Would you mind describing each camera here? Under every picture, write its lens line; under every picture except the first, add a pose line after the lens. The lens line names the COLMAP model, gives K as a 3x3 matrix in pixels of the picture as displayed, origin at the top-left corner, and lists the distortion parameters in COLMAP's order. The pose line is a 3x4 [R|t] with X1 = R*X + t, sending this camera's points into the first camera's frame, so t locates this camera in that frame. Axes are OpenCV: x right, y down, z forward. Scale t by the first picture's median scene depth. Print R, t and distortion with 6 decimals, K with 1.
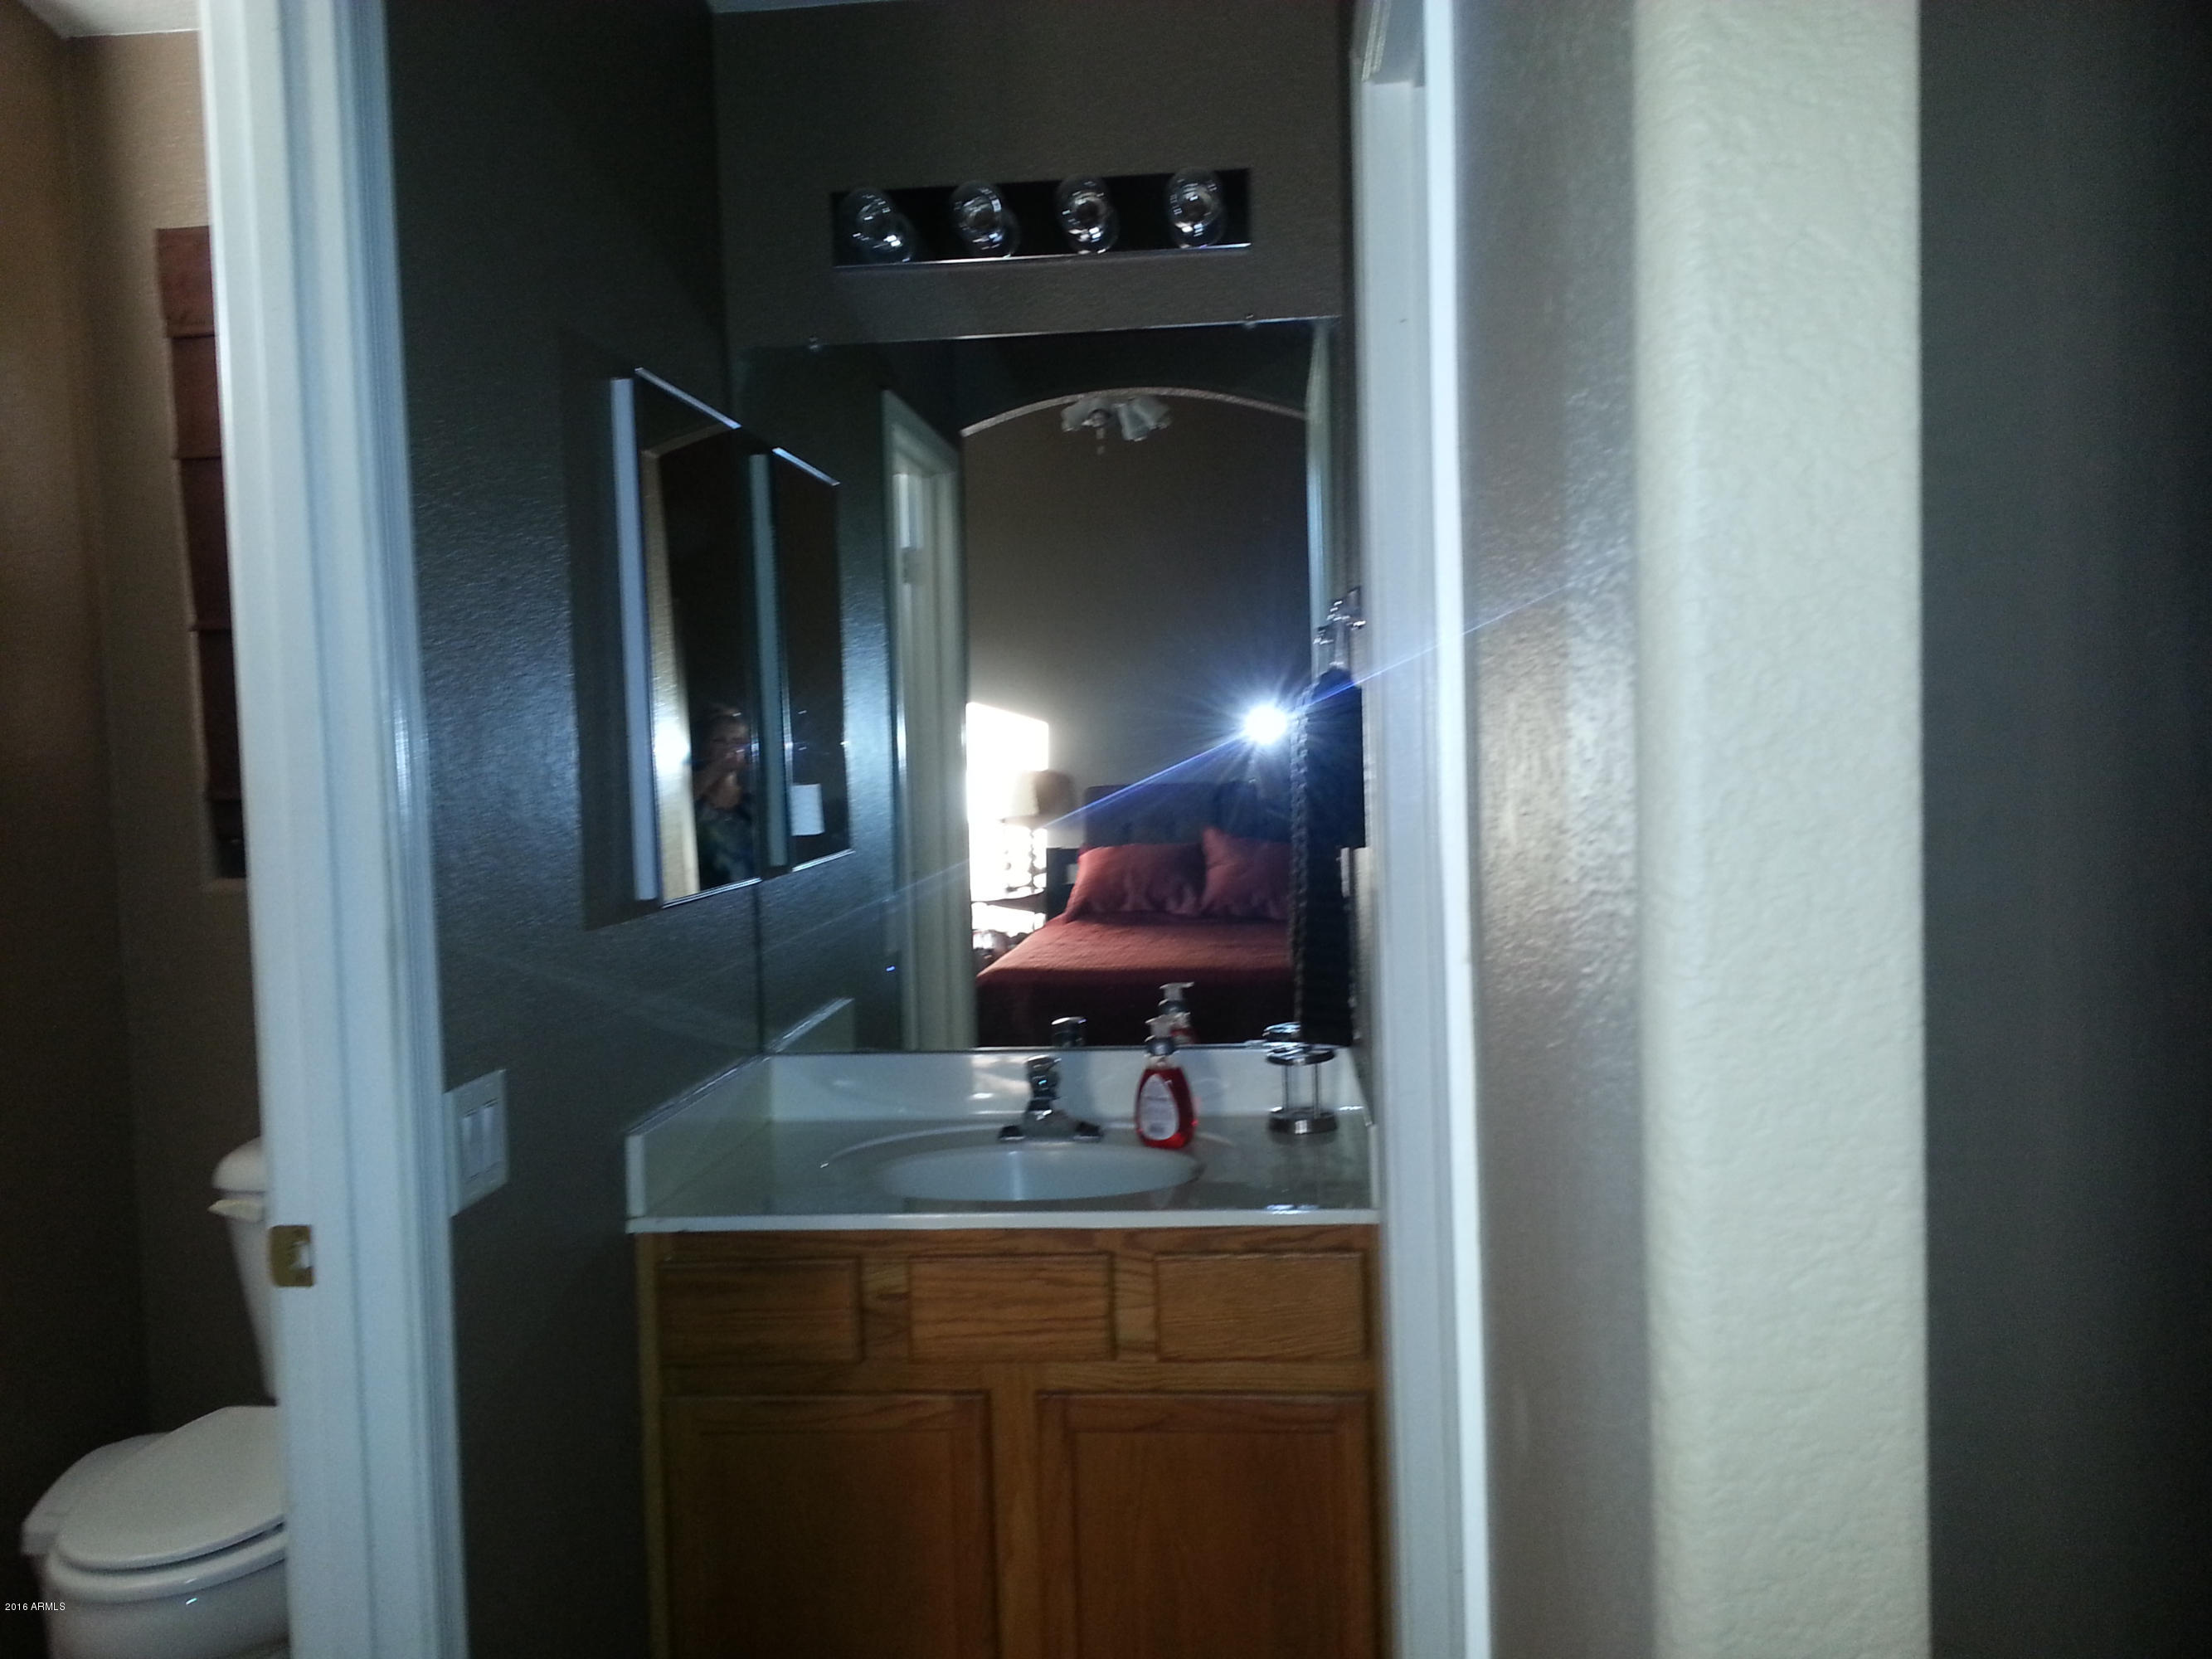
lens RADIAL K [[1810.3, 0, 1113.2], [0, 1810.3, 817.2], [0, 0, 1]] dist [0.101712, -0.098610]
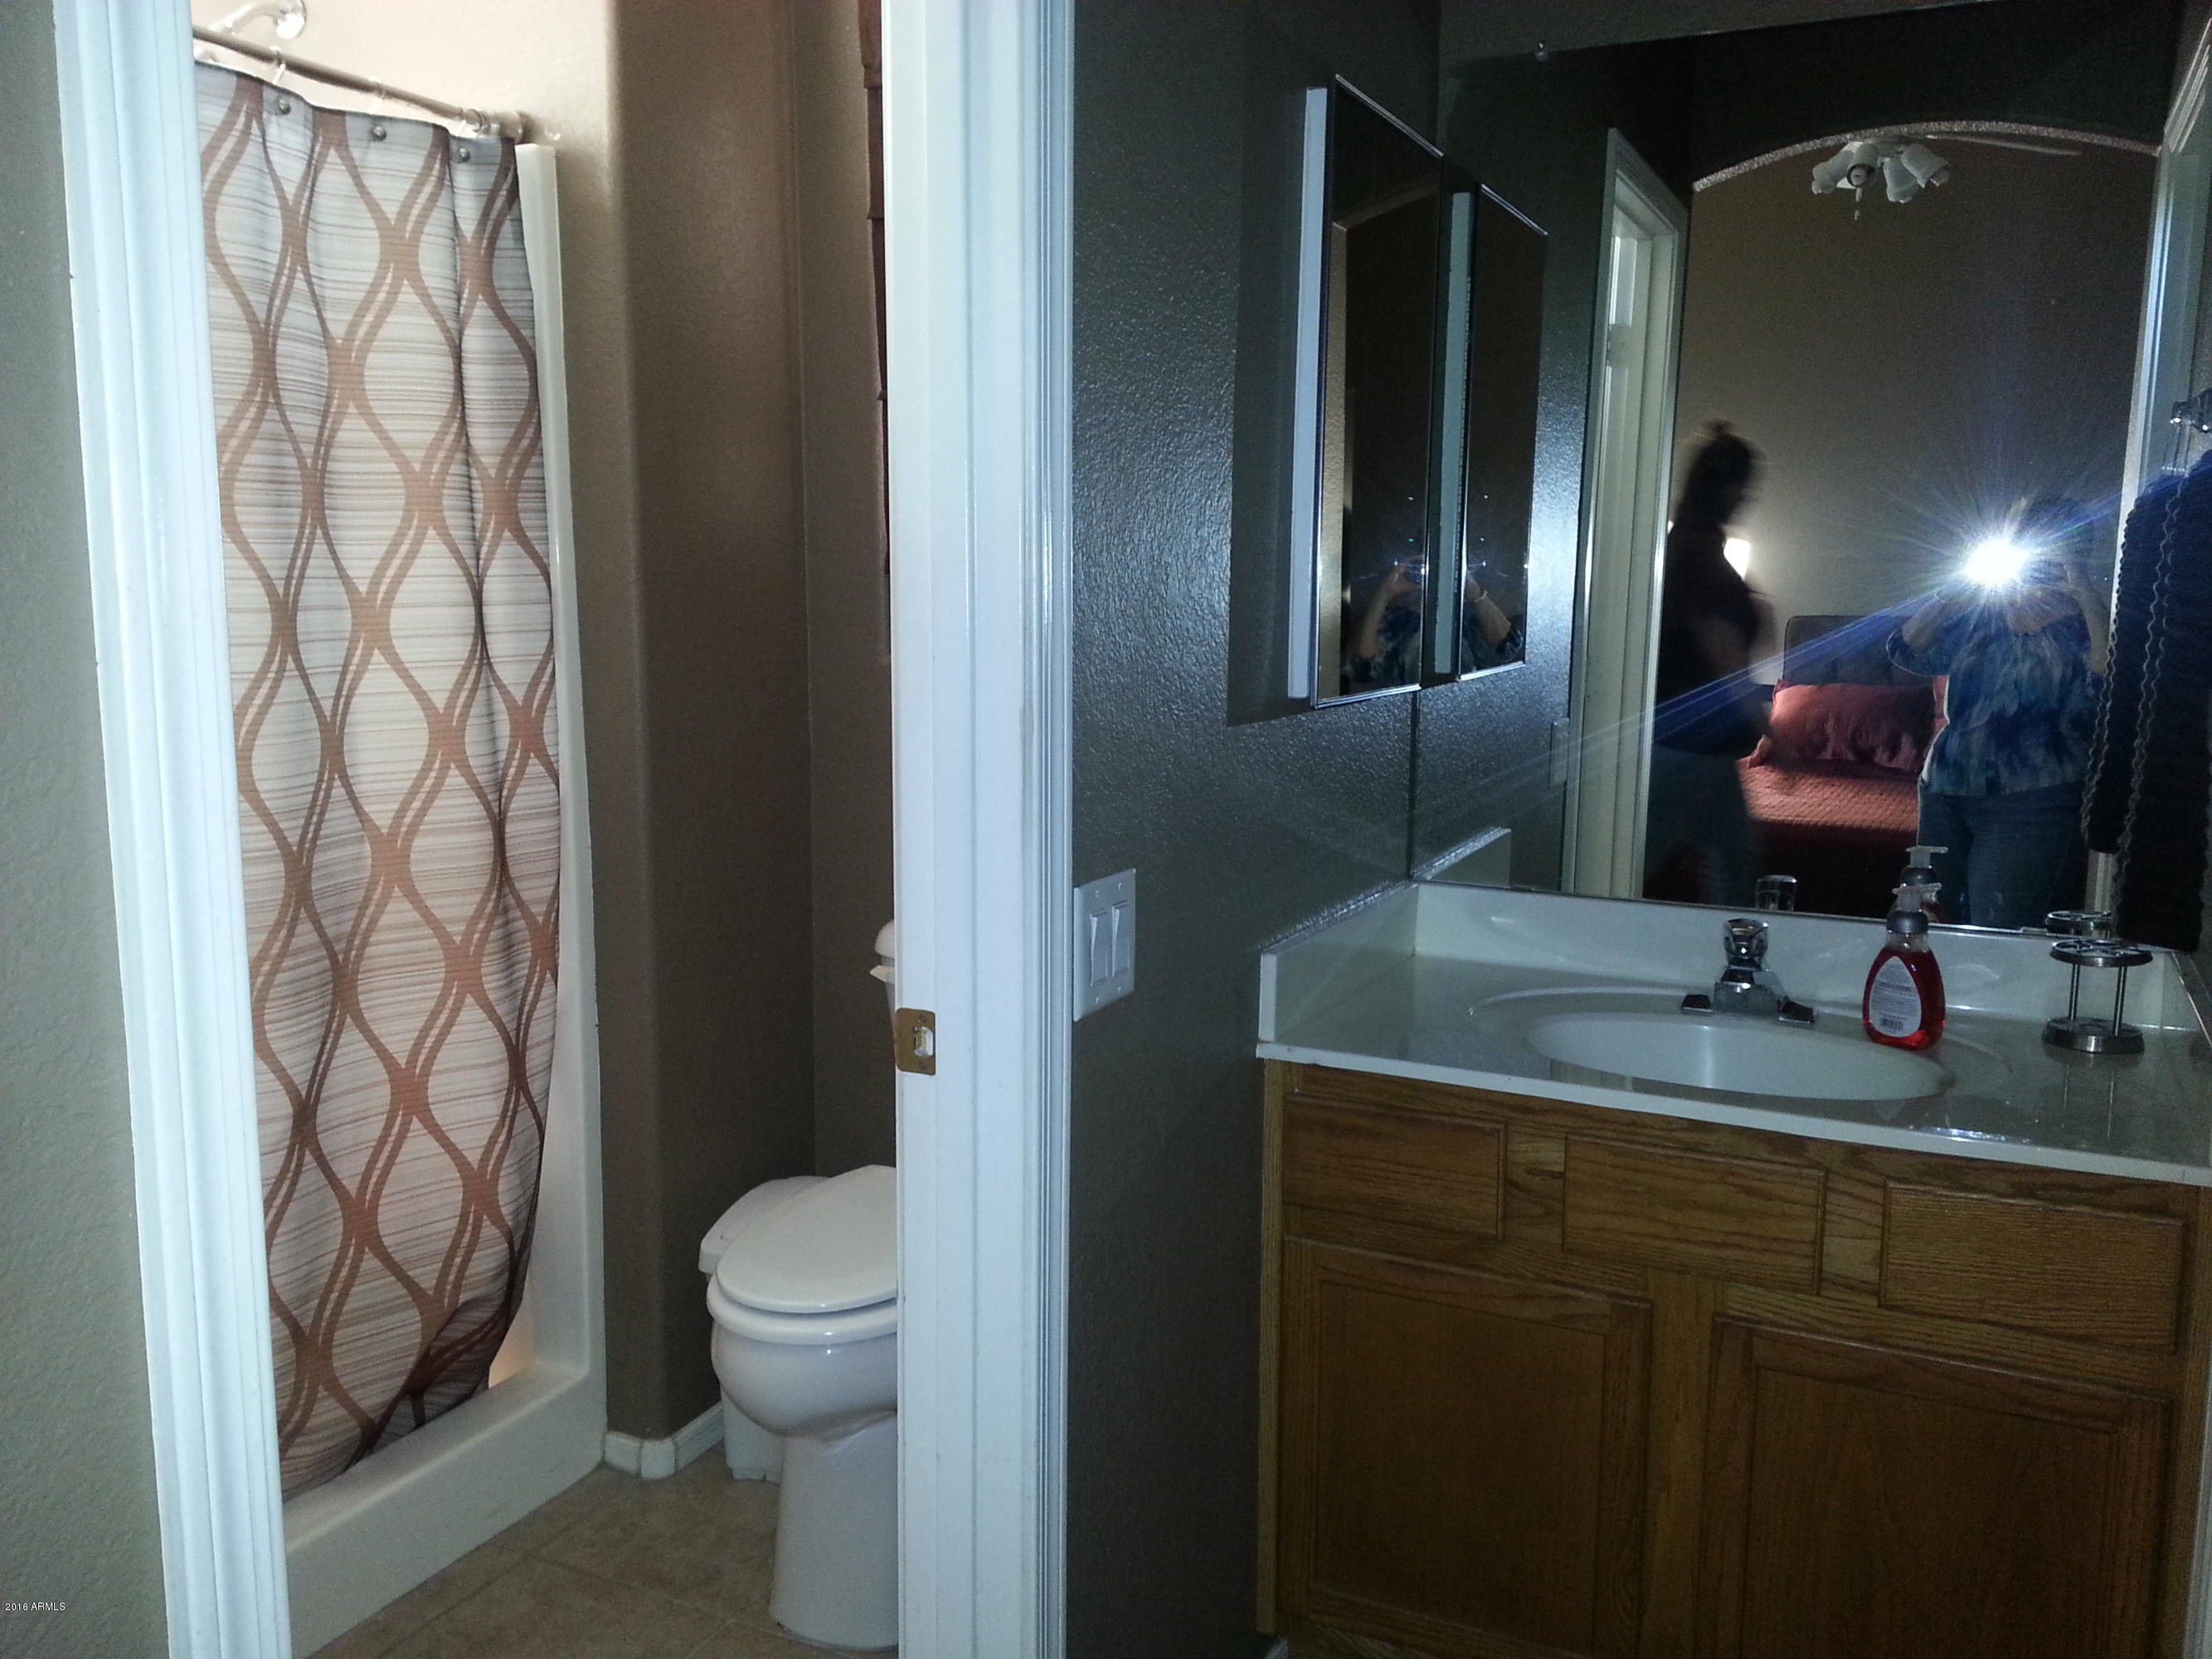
lens RADIAL K [[1810.3, 0, 1104.4], [0, 1810.3, 831.2], [0, 0, 1]] dist [0.101712, -0.098610]
pose [[0.934940, 0.091817, -0.342719, -0.033661], [-0.055928, 0.991998, 0.113191, 0.014808], [0.350369, -0.086659, 0.932594, 0.129888]]
